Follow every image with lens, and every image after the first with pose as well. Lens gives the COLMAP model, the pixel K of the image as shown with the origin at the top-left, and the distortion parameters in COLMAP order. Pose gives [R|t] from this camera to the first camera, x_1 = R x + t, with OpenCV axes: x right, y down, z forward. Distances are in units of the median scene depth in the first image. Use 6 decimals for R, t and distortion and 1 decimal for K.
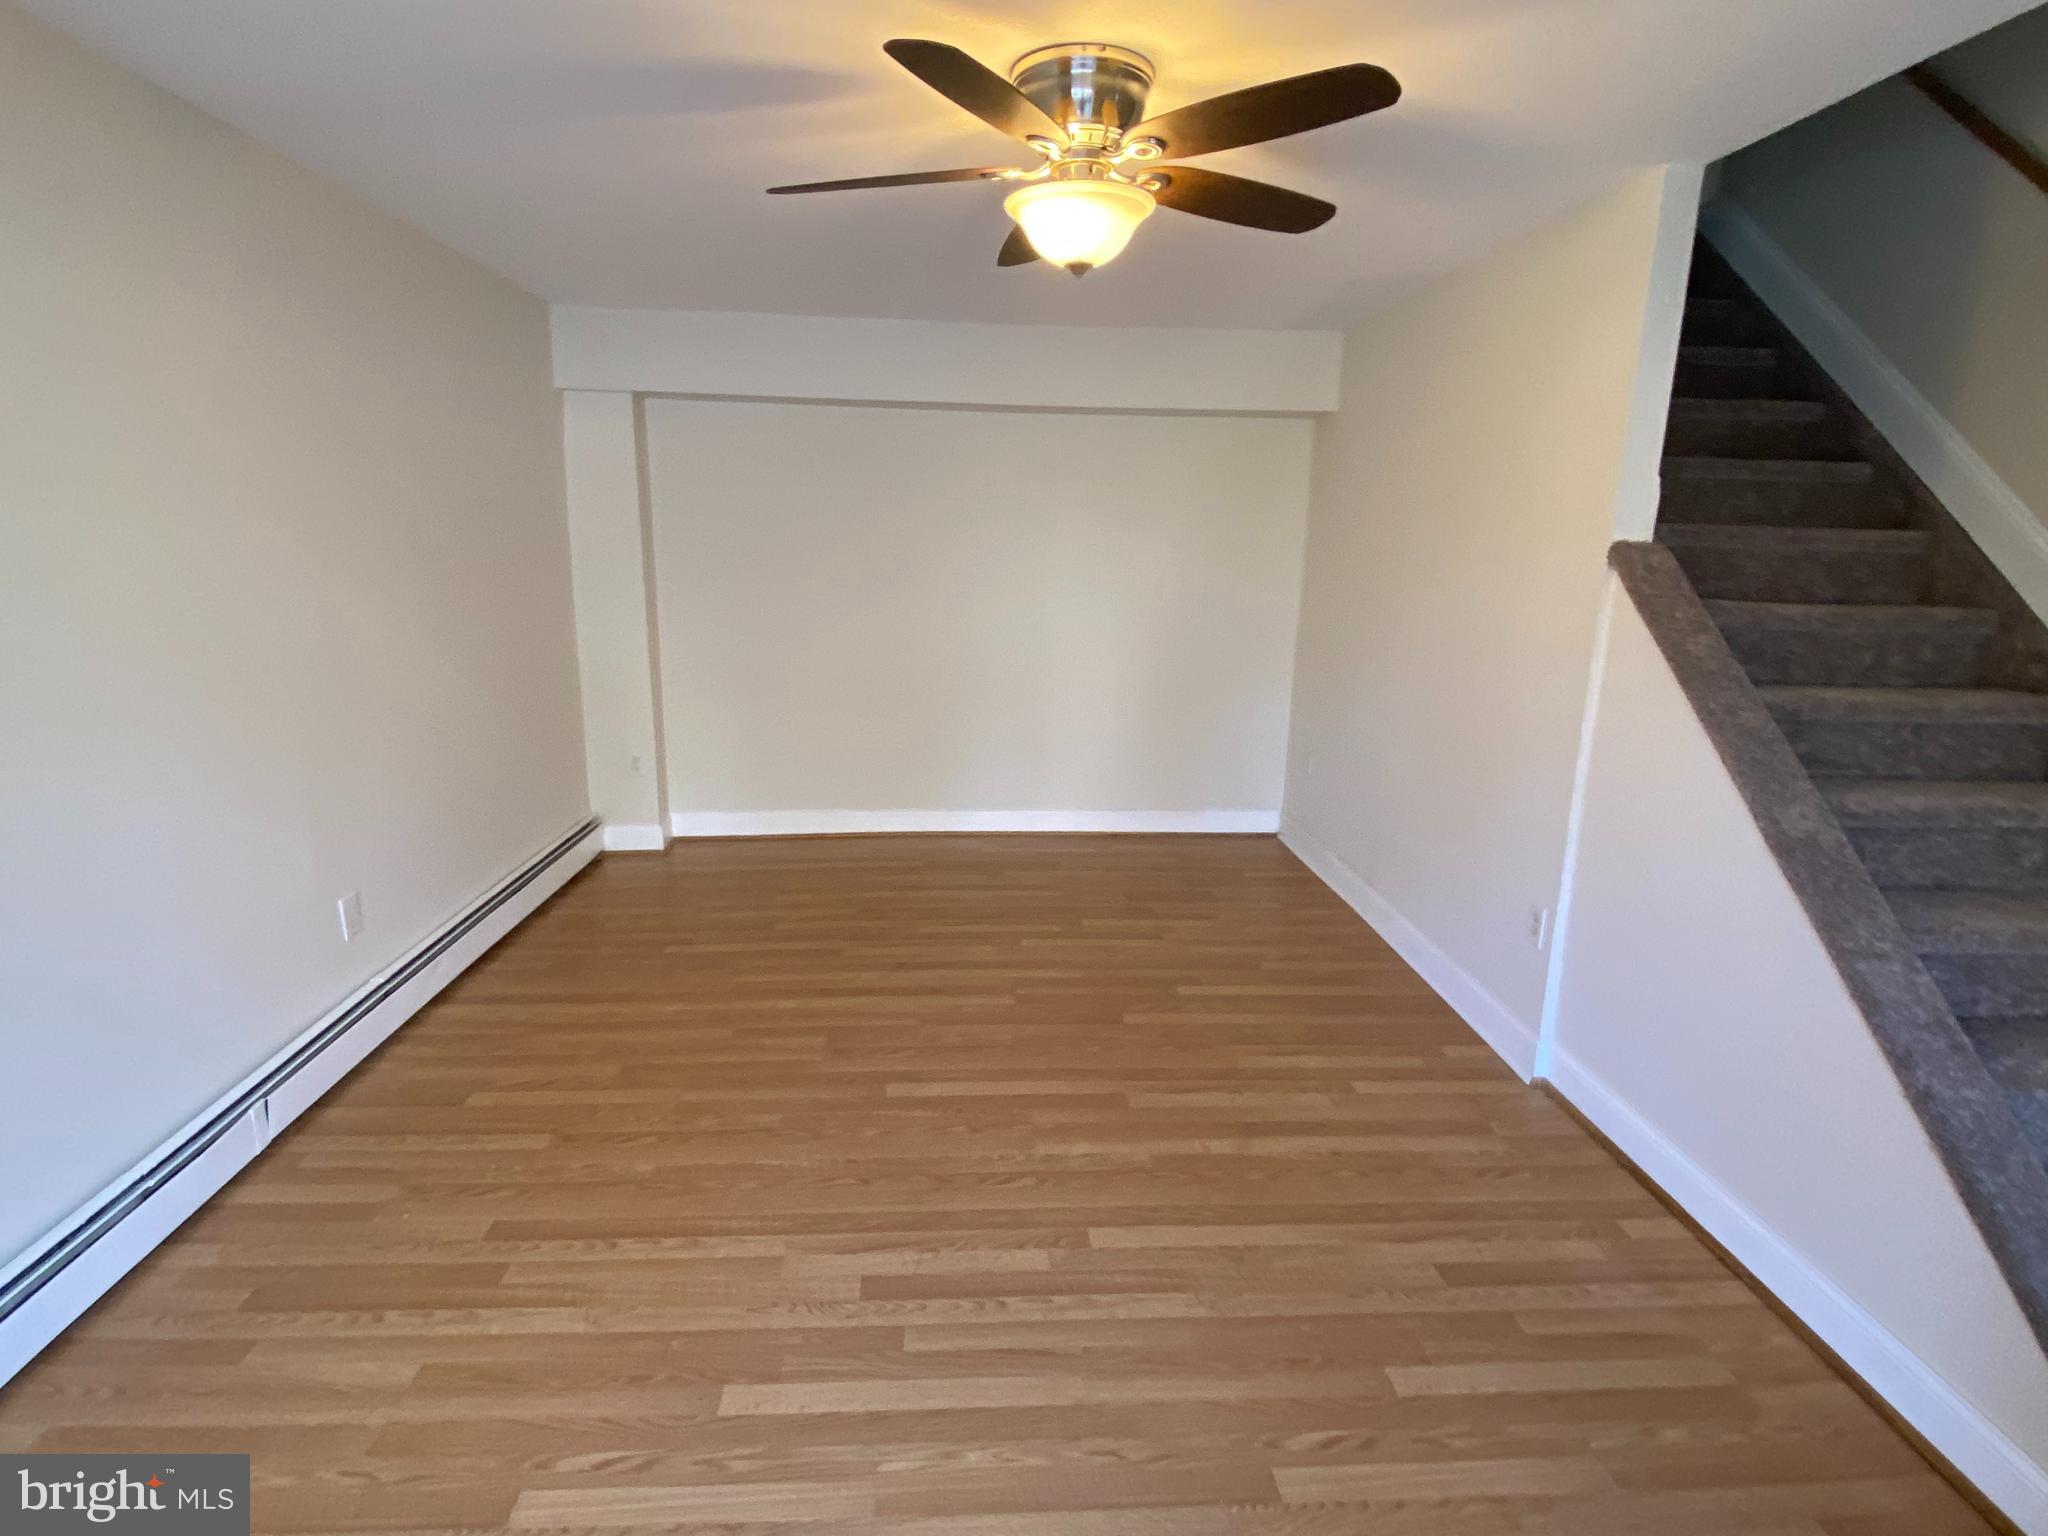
lens RADIAL K [[1031.4, 0, 1015.6], [0, 1031.4, 759.2], [0, 0, 1]] dist [0.076552, -0.075676]
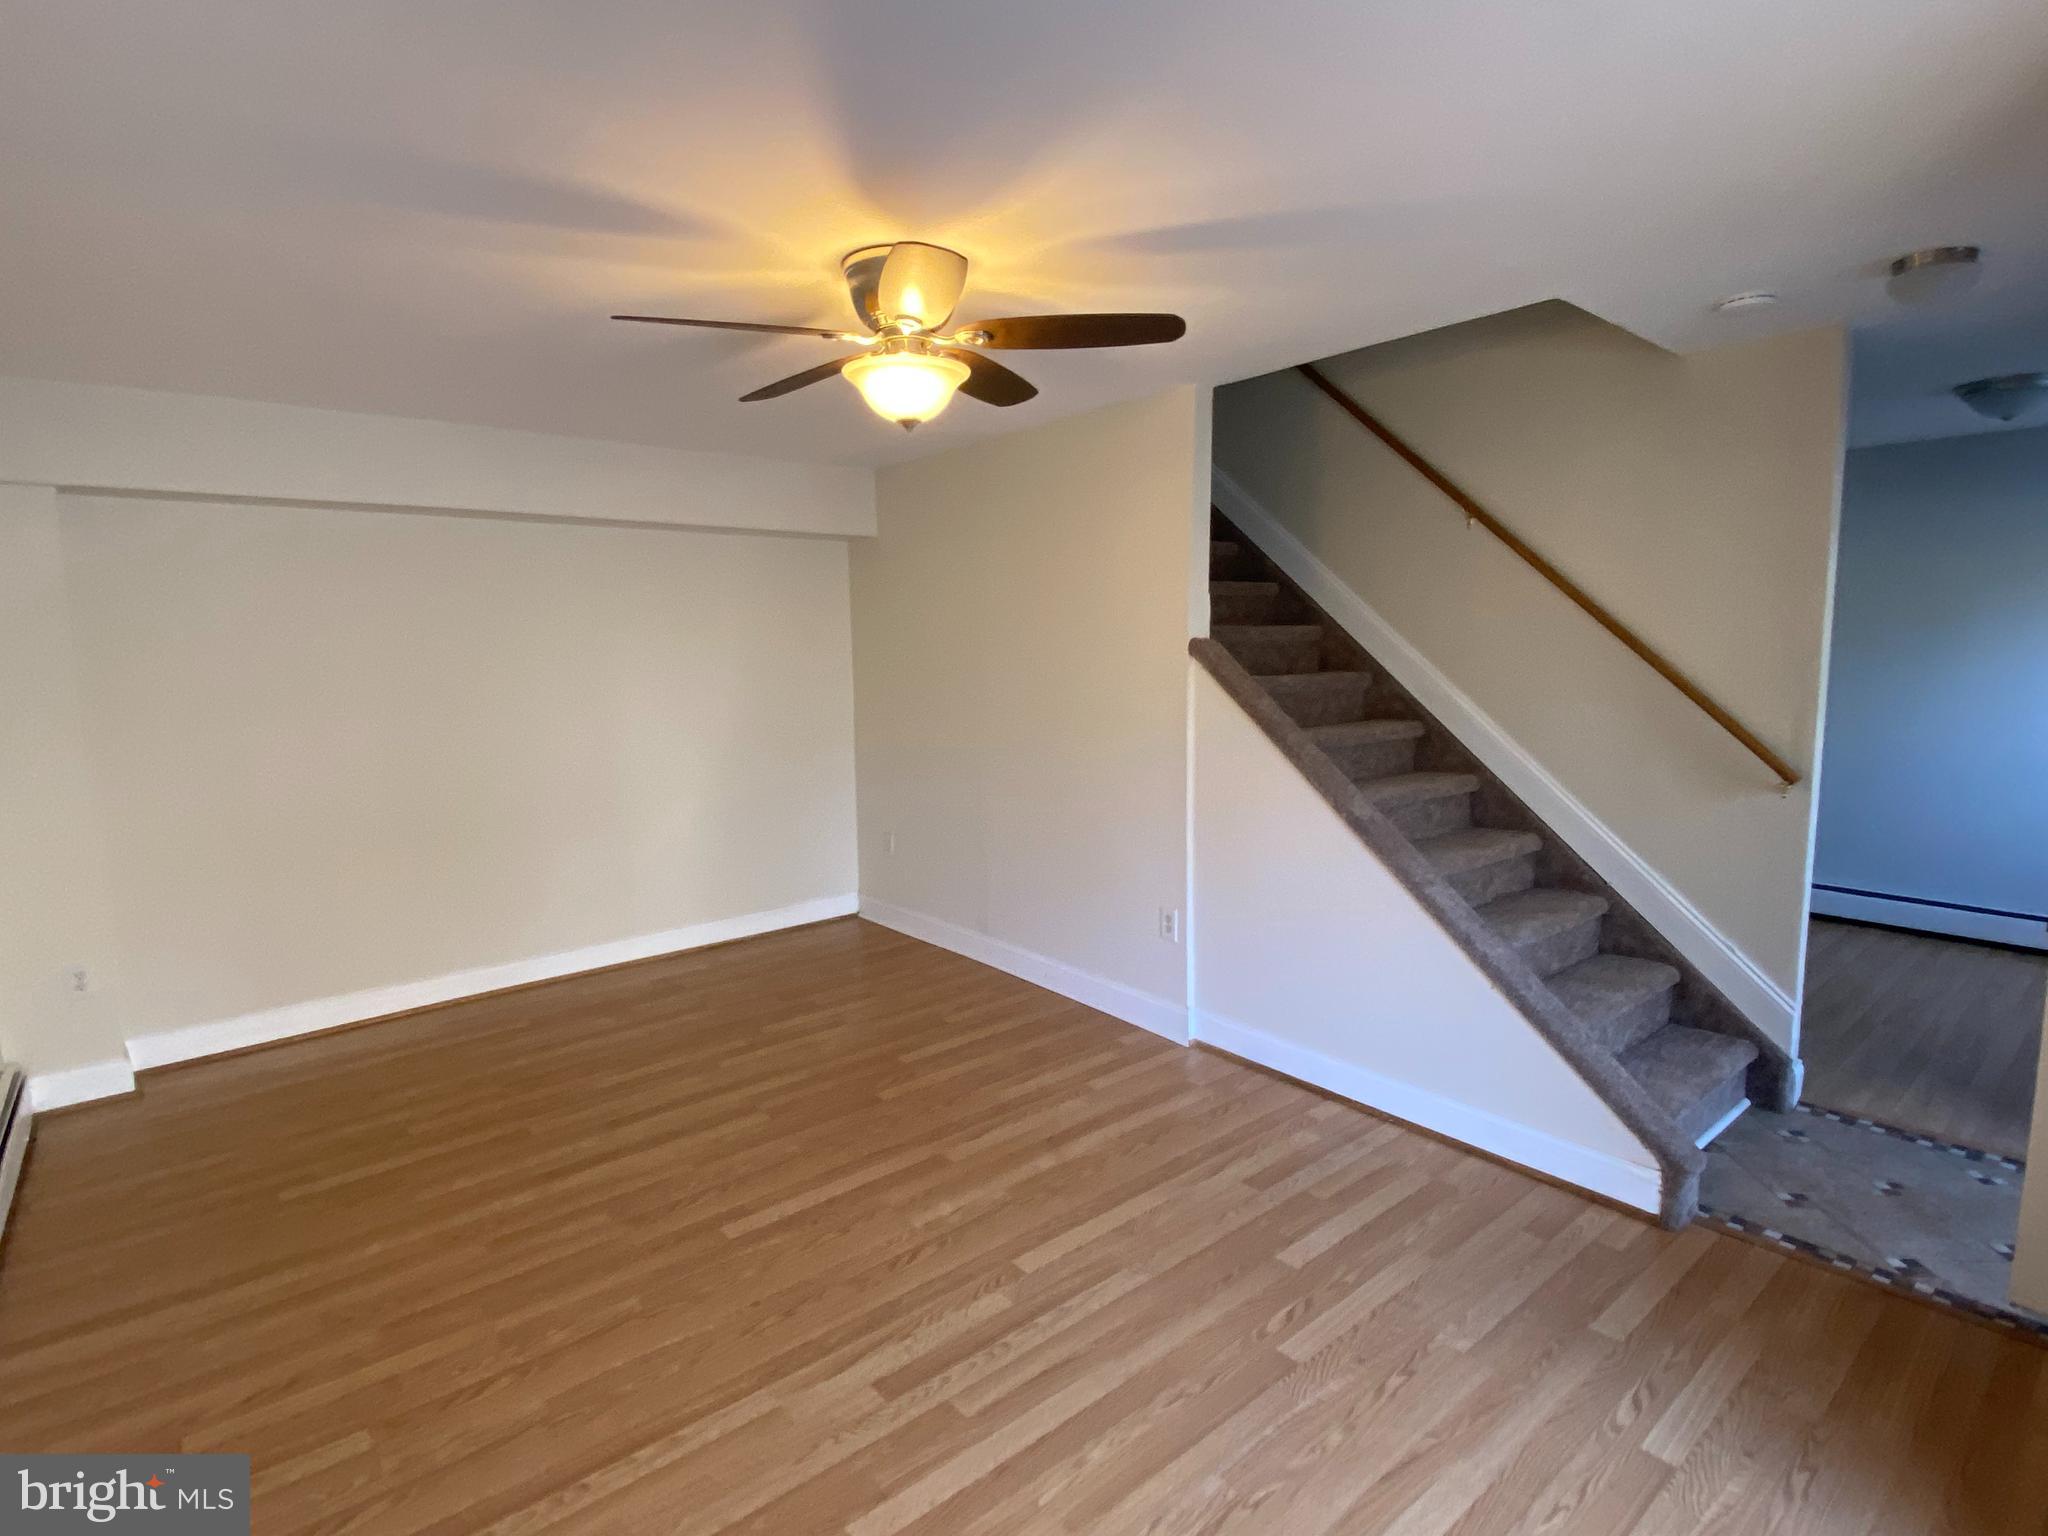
lens RADIAL K [[1031.4, 0, 1015.6], [0, 1031.4, 759.2], [0, 0, 1]] dist [0.076552, -0.075676]
pose [[0.805872, -0.101454, 0.583334, -0.460355], [0.158903, 0.986126, -0.048015, -0.018557], [-0.570369, 0.131387, 0.810812, 0.027705]]
